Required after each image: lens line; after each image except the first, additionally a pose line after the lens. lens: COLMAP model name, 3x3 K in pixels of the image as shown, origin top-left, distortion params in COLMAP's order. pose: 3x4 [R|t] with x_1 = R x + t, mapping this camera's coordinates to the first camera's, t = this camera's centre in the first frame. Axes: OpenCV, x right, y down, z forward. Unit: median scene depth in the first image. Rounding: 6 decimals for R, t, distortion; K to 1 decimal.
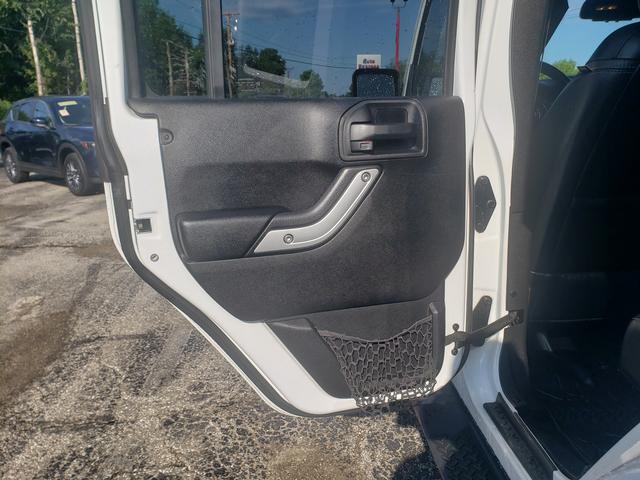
lens RADIAL K [[498.3, 0, 320.0], [0, 498.3, 240.0], [0, 0, 1]] dist [0.061490, -0.067731]
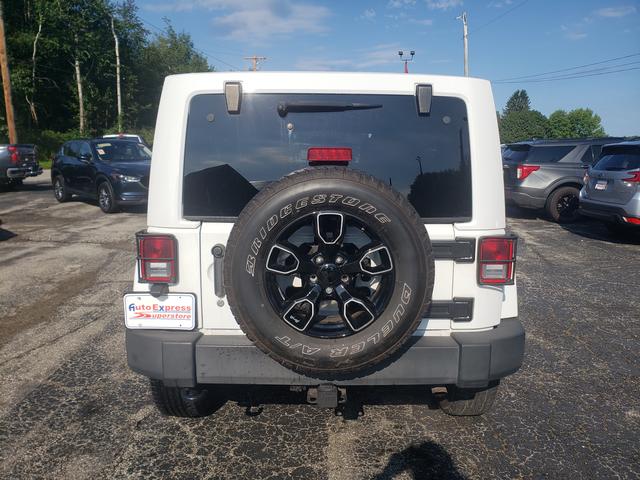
lens RADIAL K [[481.2, 0, 320.0], [0, 481.2, 240.0], [0, 0, 1]] dist [-0.003583, 0.003783]
pose [[0.998529, 0.045918, -0.028844, 0.114571], [-0.047615, 0.996990, -0.061191, 0.030992], [0.025947, 0.062475, 0.997709, -0.232942]]
